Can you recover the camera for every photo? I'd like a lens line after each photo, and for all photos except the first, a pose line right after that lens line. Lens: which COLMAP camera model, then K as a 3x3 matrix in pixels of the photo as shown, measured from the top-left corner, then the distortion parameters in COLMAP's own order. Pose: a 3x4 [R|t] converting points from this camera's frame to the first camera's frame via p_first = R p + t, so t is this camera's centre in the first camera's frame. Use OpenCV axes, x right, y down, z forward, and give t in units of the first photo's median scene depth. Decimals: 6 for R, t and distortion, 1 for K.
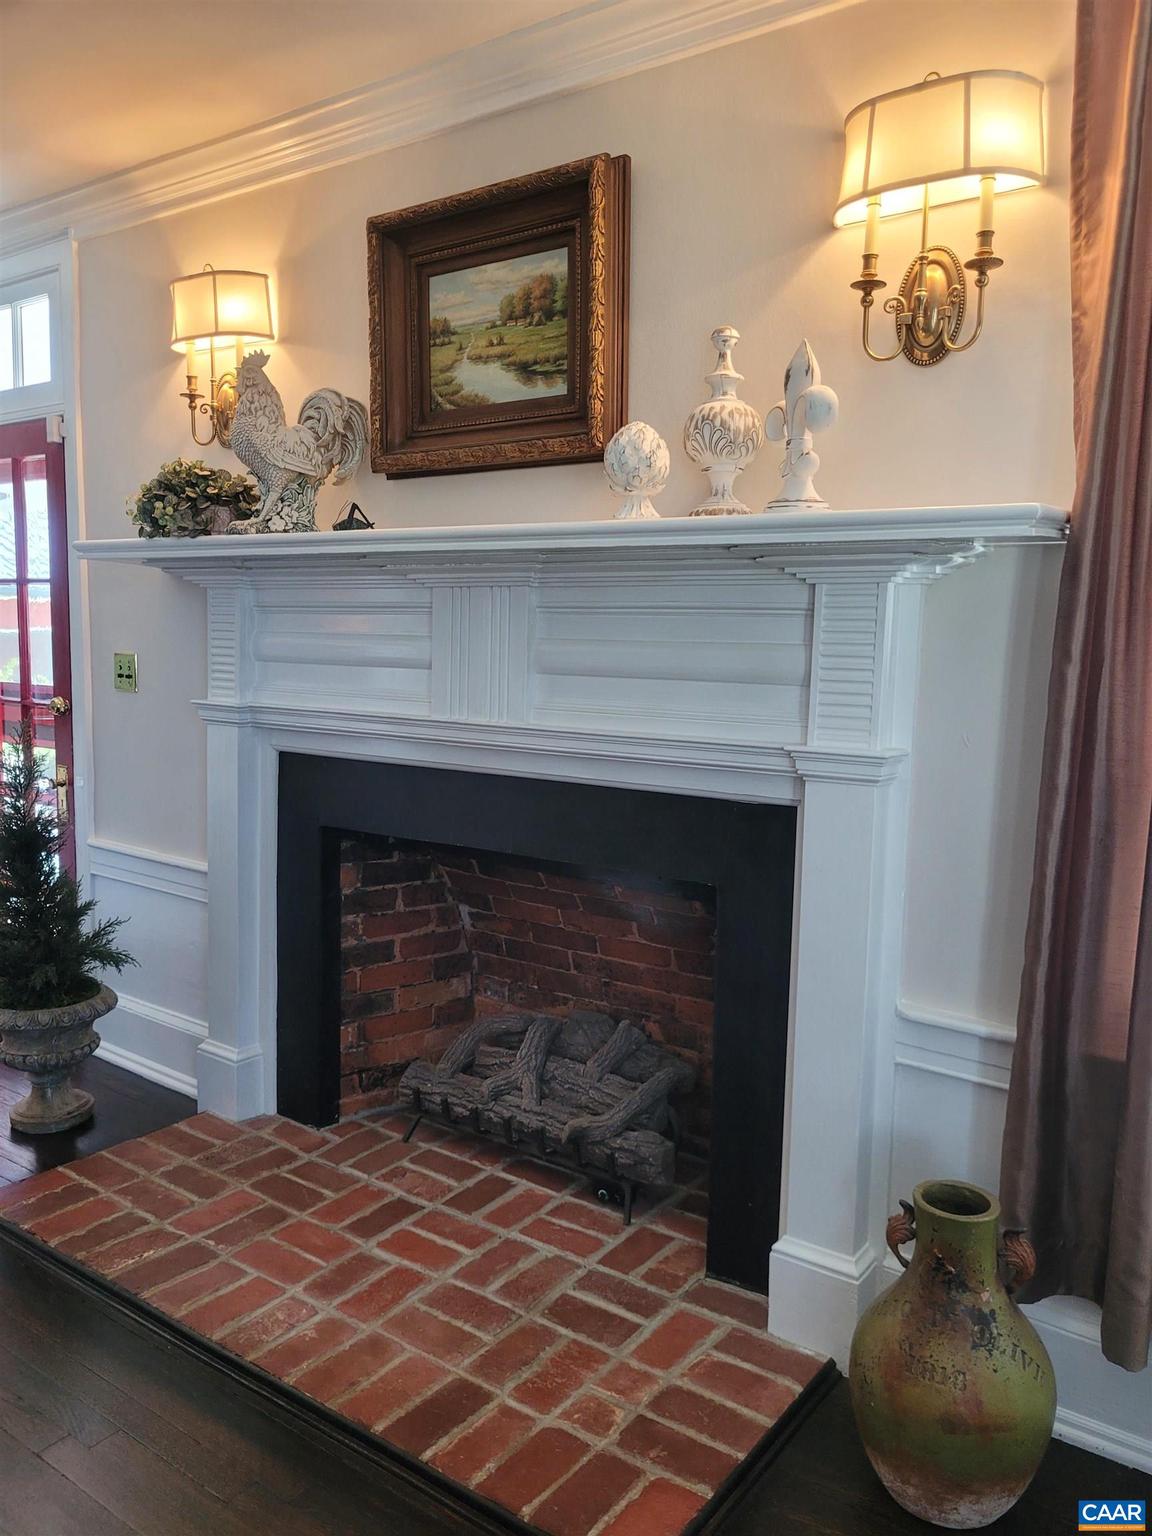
lens RADIAL K [[1166.8, 0, 576.6], [0, 1166.8, 777.3], [0, 0, 1]] dist [0.030754, -0.024560]
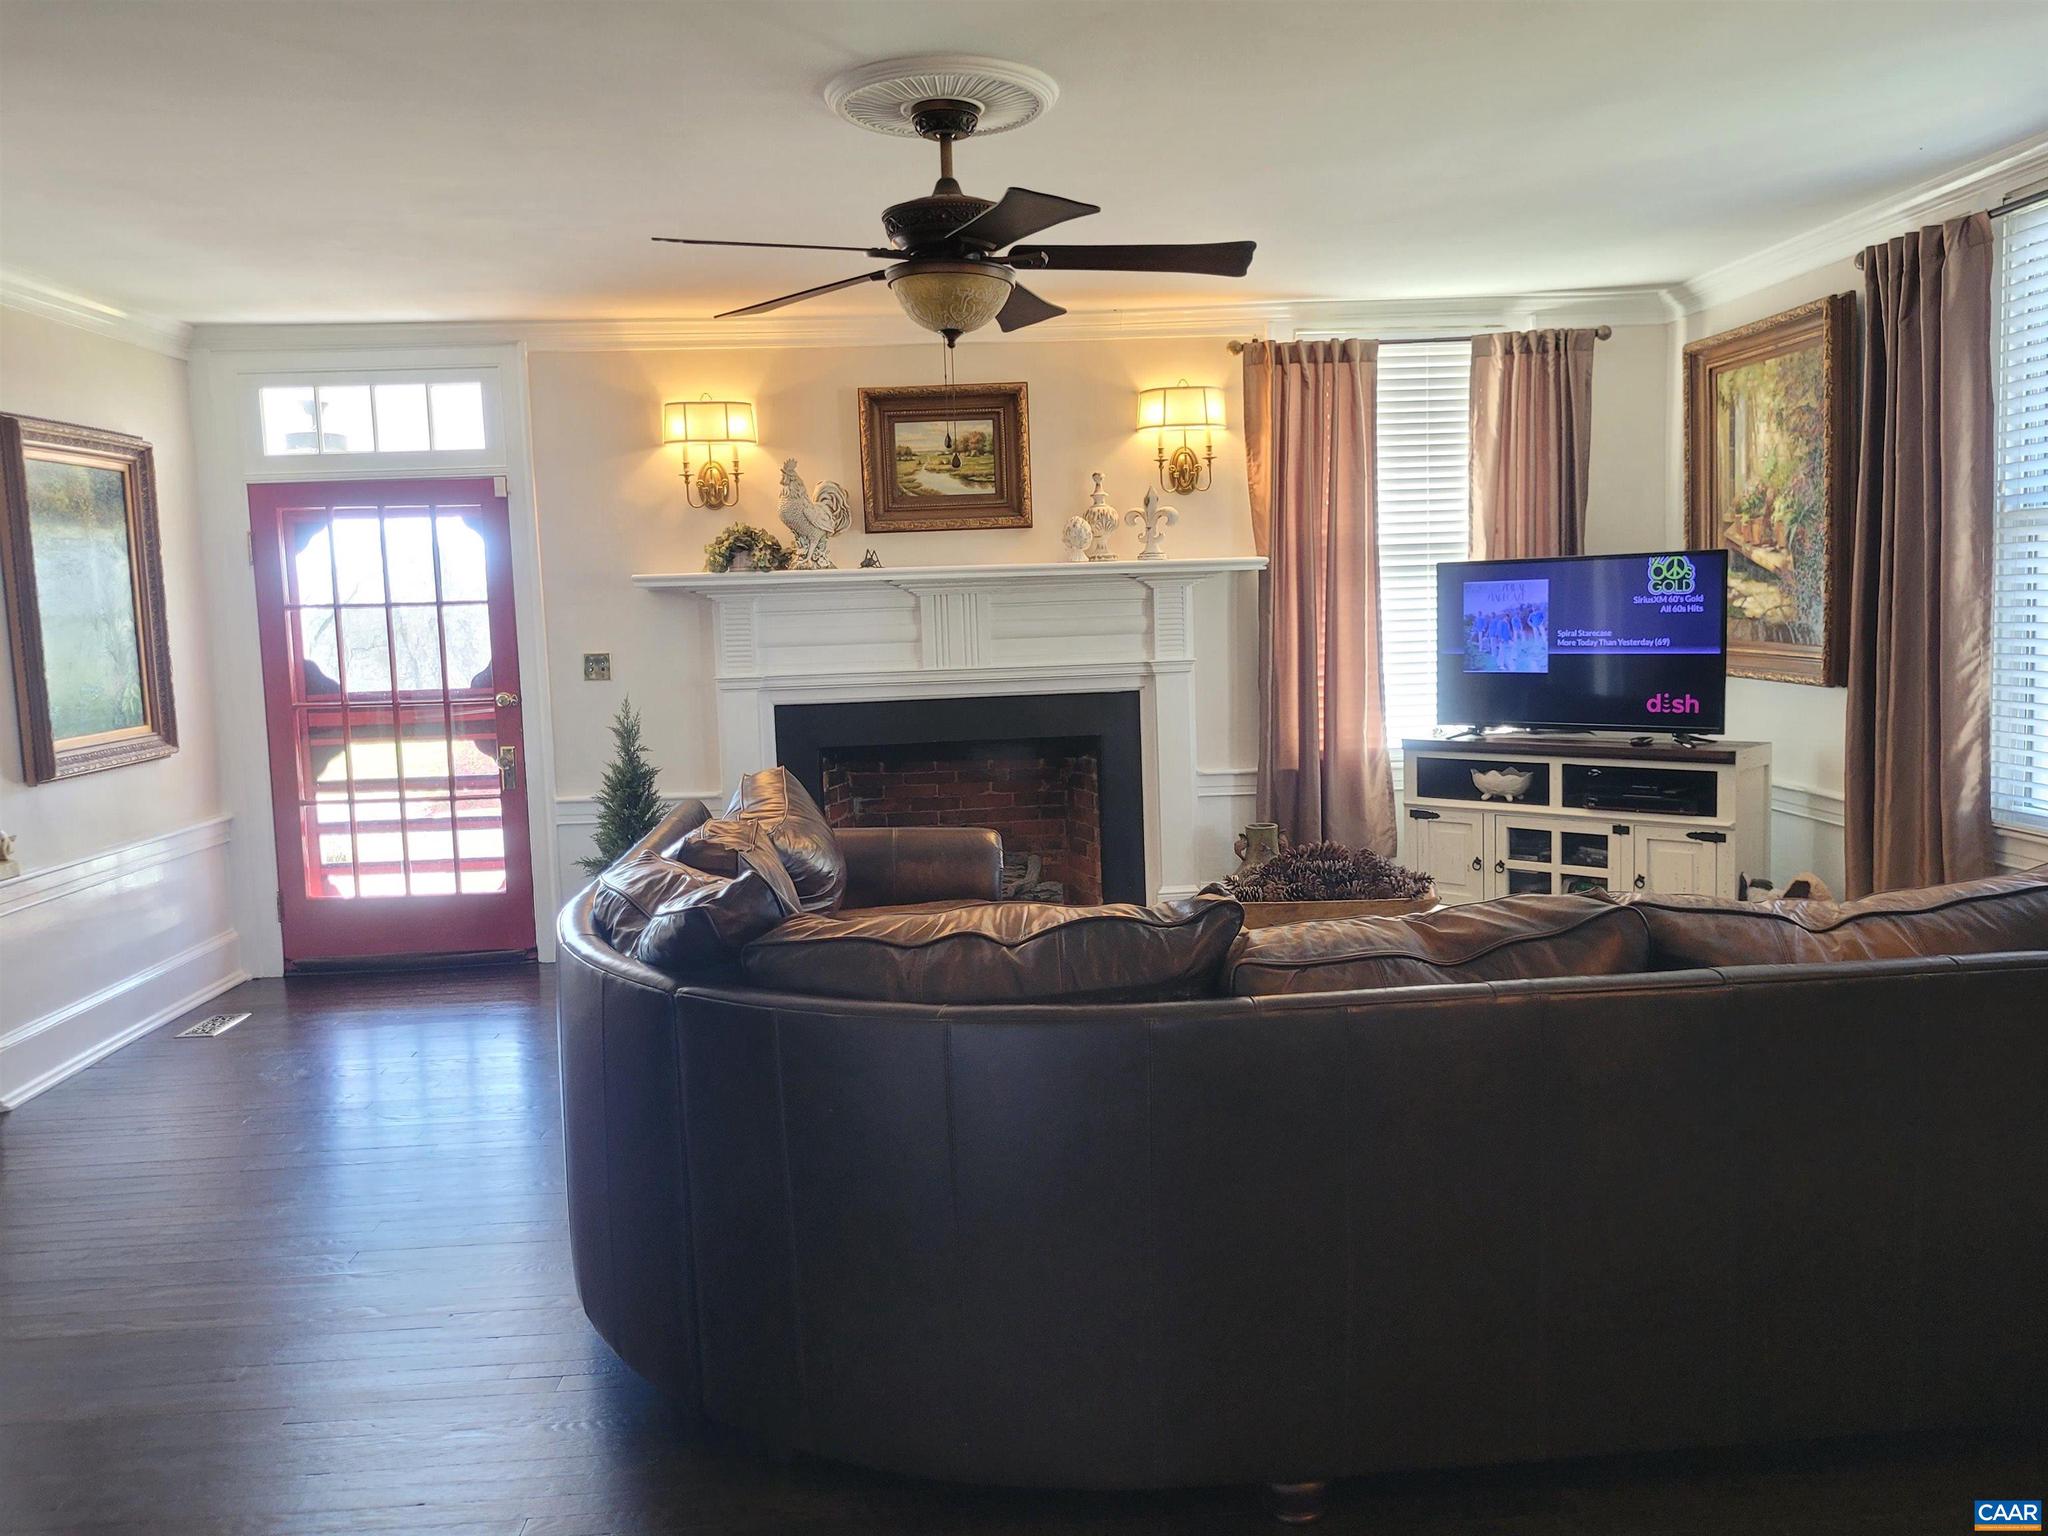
lens RADIAL K [[1555.7, 0, 1025.0], [0, 1555.7, 757.3], [0, 0, 1]] dist [0.030754, -0.024560]
pose [[0.785942, -0.111787, 0.608111, -1.549284], [0.125704, 0.991869, 0.019869, 0.057552], [-0.605387, 0.060826, 0.793603, -1.019191]]
